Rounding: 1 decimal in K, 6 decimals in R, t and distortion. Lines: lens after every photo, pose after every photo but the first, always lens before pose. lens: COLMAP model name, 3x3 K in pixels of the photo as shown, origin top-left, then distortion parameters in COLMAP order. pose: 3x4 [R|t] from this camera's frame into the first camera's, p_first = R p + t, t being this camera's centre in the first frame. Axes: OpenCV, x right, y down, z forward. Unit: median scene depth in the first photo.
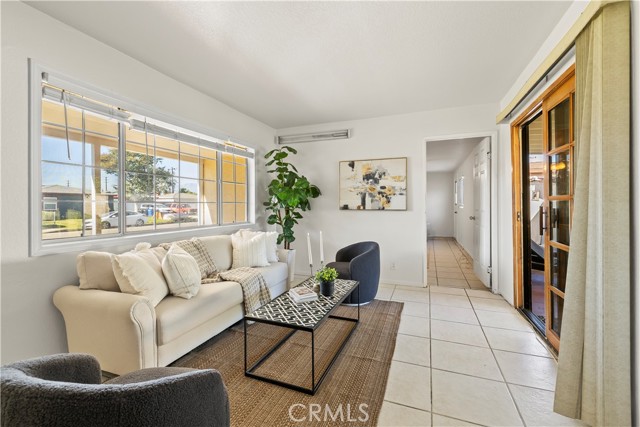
lens RADIAL K [[270.2, 0, 322.5], [0, 270.2, 208.7], [0, 0, 1]] dist [0.002651, 0.000097]
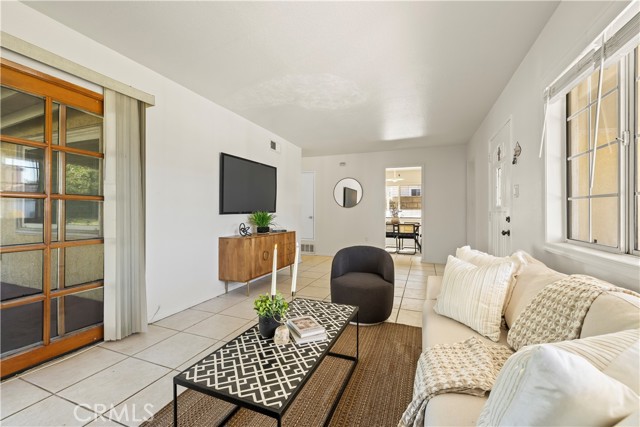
lens RADIAL K [[268.8, 0, 318.0], [0, 268.8, 212.6], [0, 0, 1]] dist [0.001970, 0.000242]
pose [[-0.999969, -0.003457, 0.007143, -0.063123], [-0.003428, 0.999986, 0.004107, 0.007440], [-0.007157, 0.004082, -0.999966, 0.986847]]
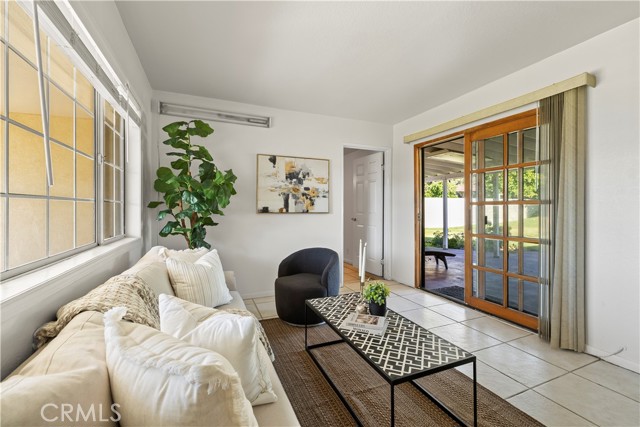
lens RADIAL K [[268.8, 0, 318.0], [0, 268.8, 212.6], [0, 0, 1]] dist [0.001970, 0.000242]
pose [[0.717936, -0.006818, 0.696076, -0.405502], [0.003684, 0.999975, 0.005995, -0.001834], [-0.696100, -0.001740, 0.717943, 0.316164]]
